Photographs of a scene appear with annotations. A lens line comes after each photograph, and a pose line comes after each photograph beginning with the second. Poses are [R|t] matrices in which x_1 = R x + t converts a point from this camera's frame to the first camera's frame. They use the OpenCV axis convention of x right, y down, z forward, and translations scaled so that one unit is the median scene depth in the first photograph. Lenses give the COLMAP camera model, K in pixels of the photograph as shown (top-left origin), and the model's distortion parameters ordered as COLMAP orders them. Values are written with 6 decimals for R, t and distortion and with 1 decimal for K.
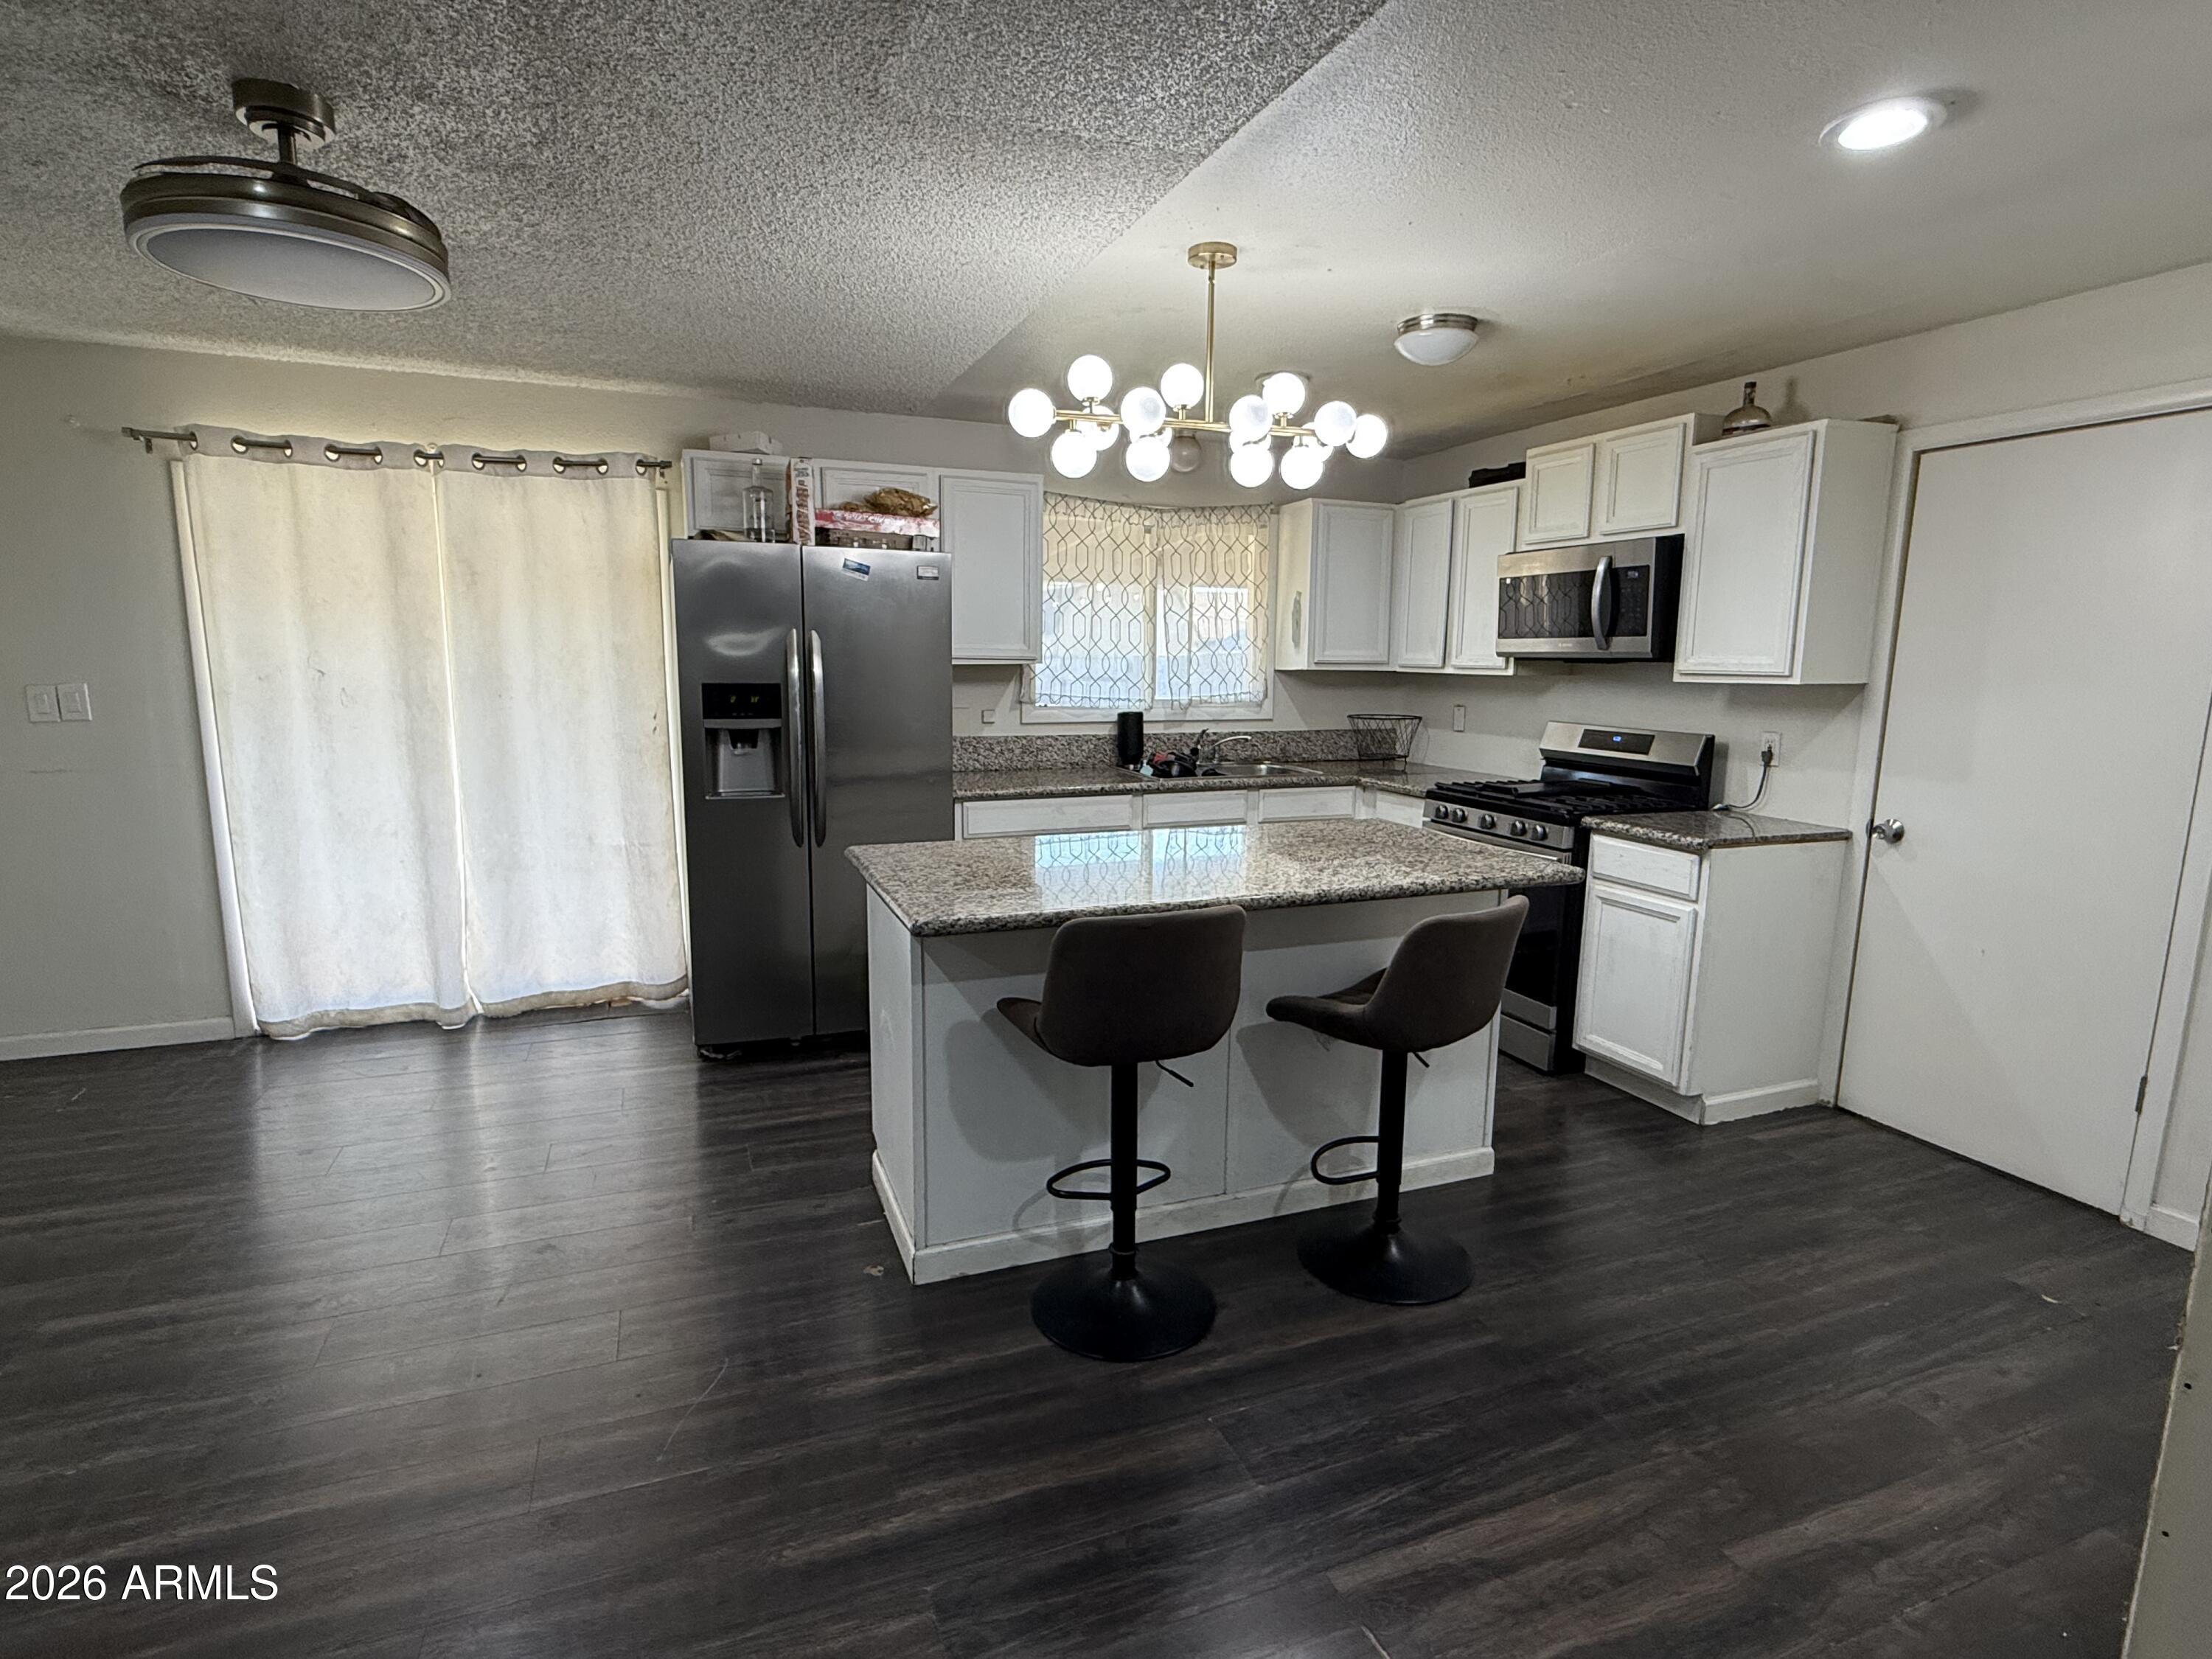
lens RADIAL K [[1104.1, 0, 1103.9], [0, 1104.1, 834.0], [0, 0, 1]] dist [-0.000005, -0.000921]
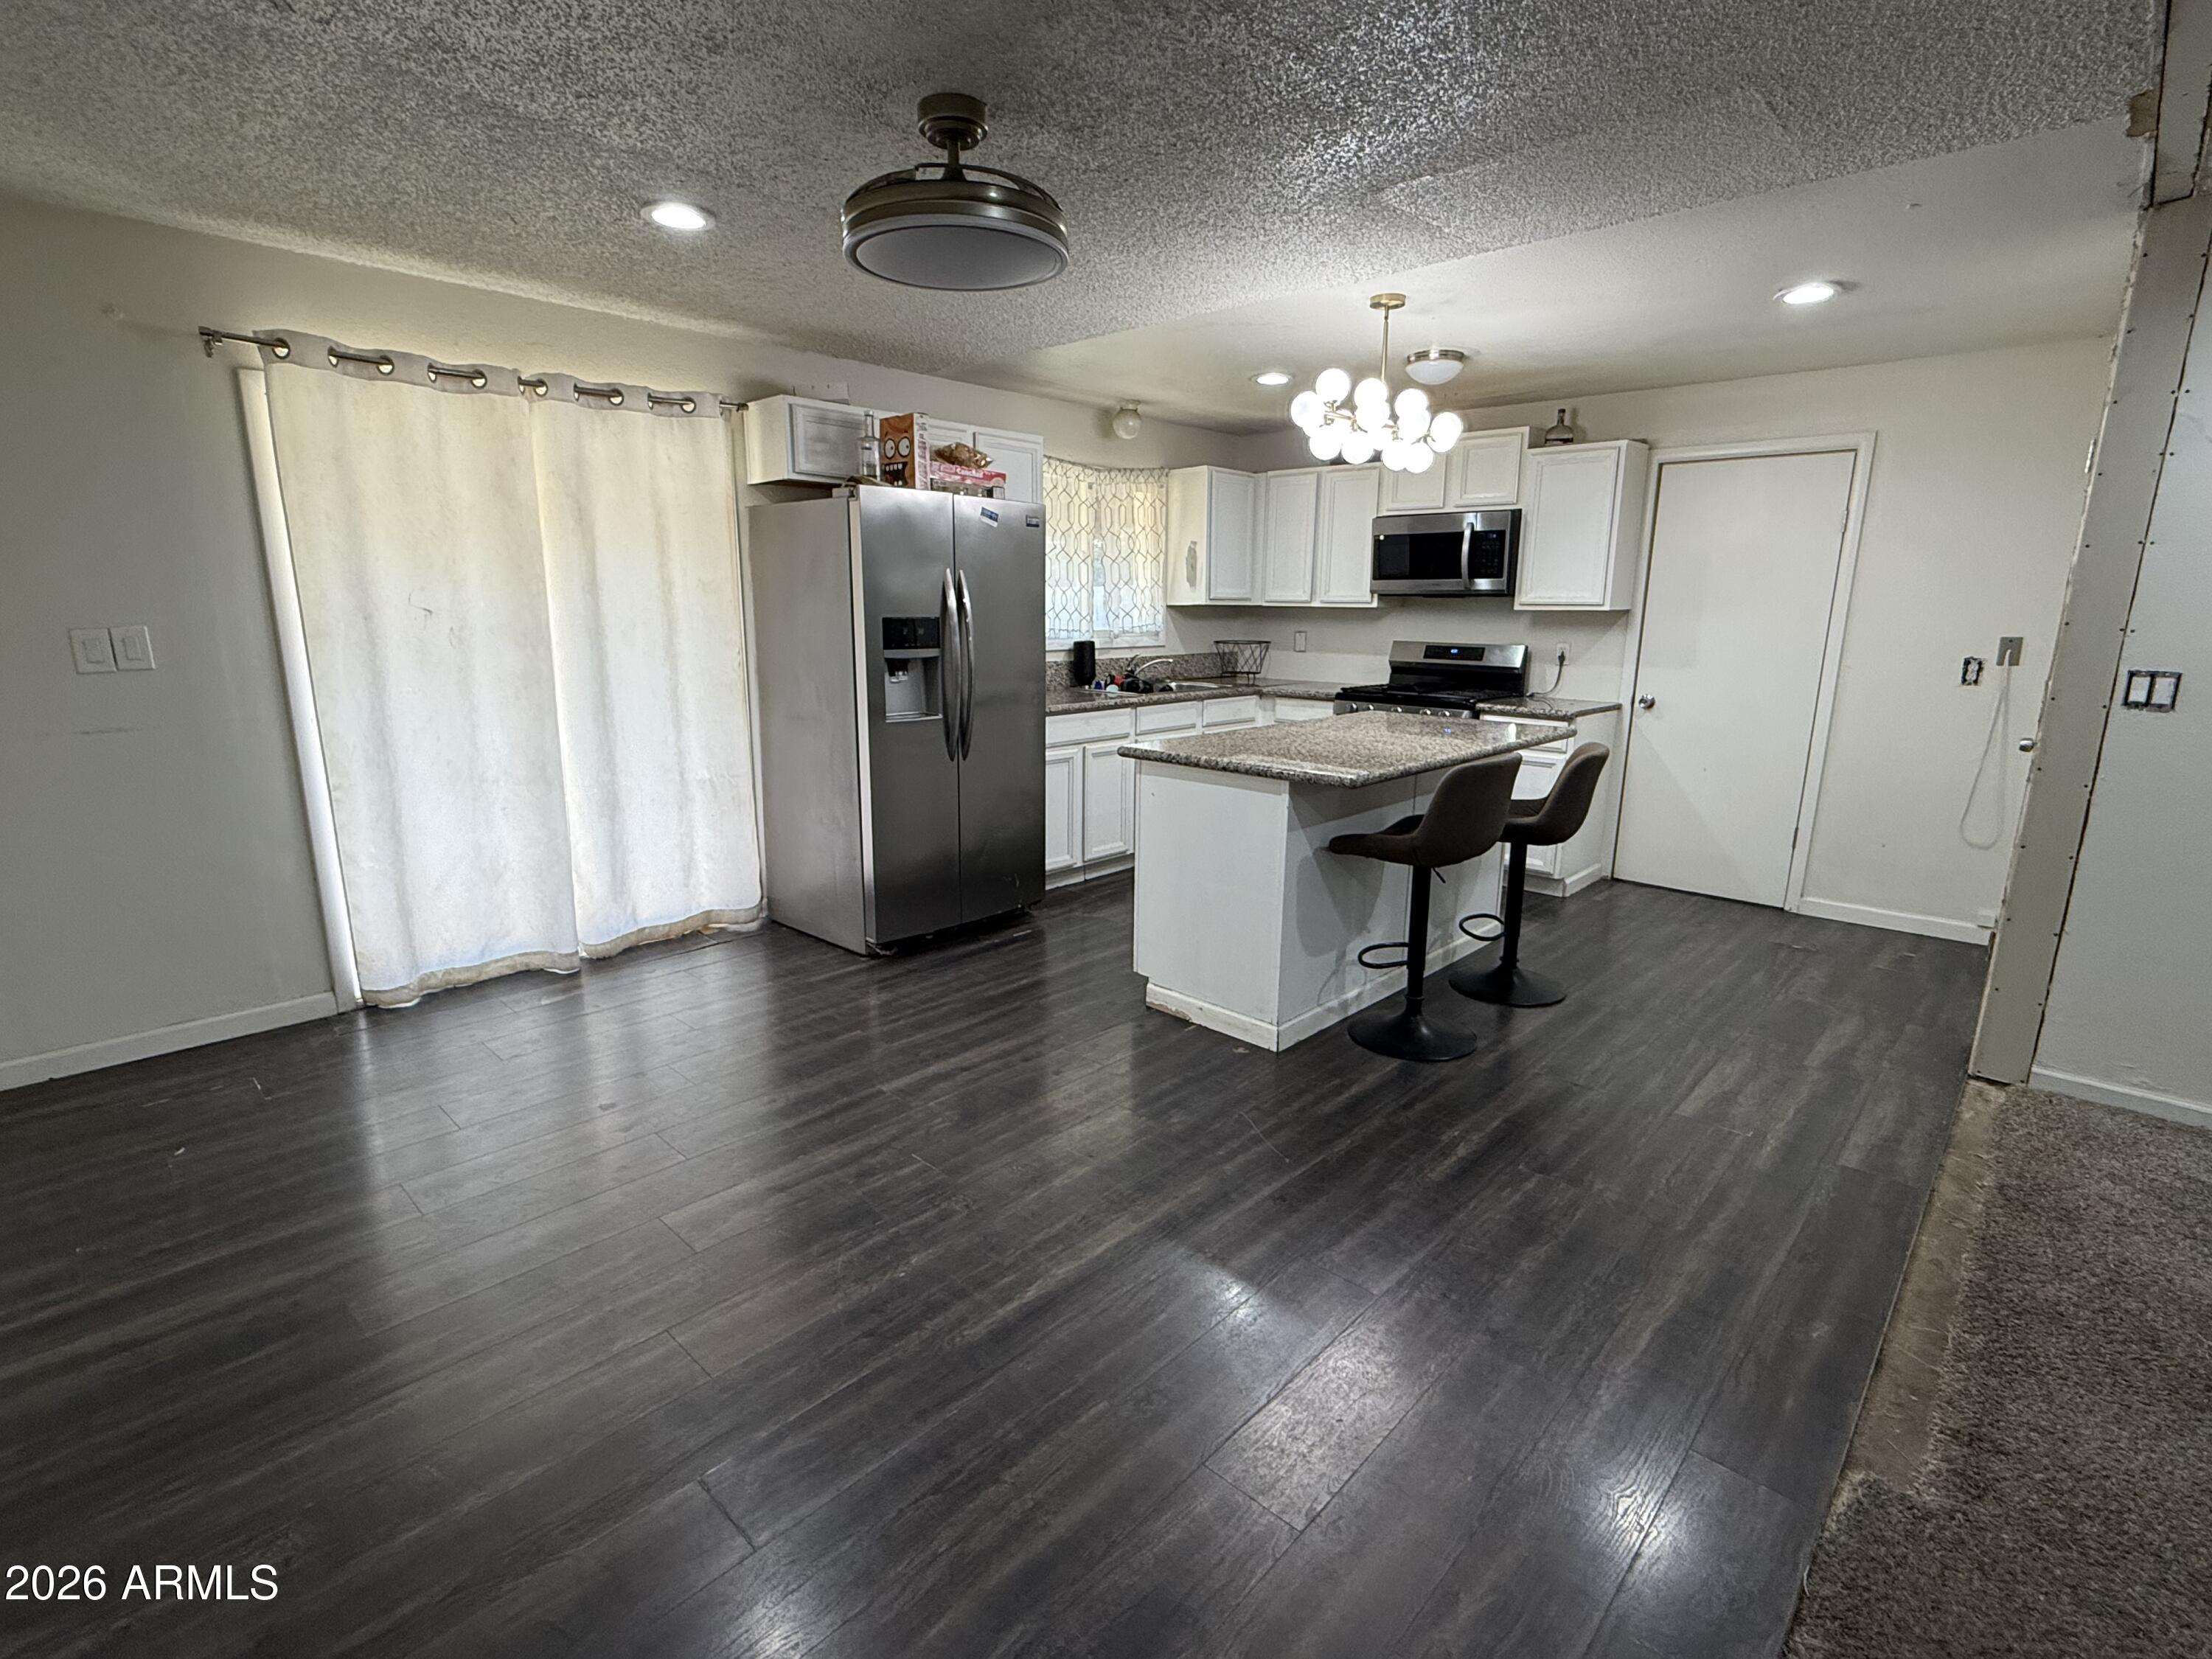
lens RADIAL K [[1044.7, 0, 1098.6], [0, 1044.7, 836.5], [0, 0, 1]] dist [-0.002274, -0.001701]
pose [[0.905498, -0.096870, 0.413147, -0.579854], [0.069719, 0.994327, 0.080335, 0.012782], [-0.418585, -0.043939, 0.907114, -0.051865]]
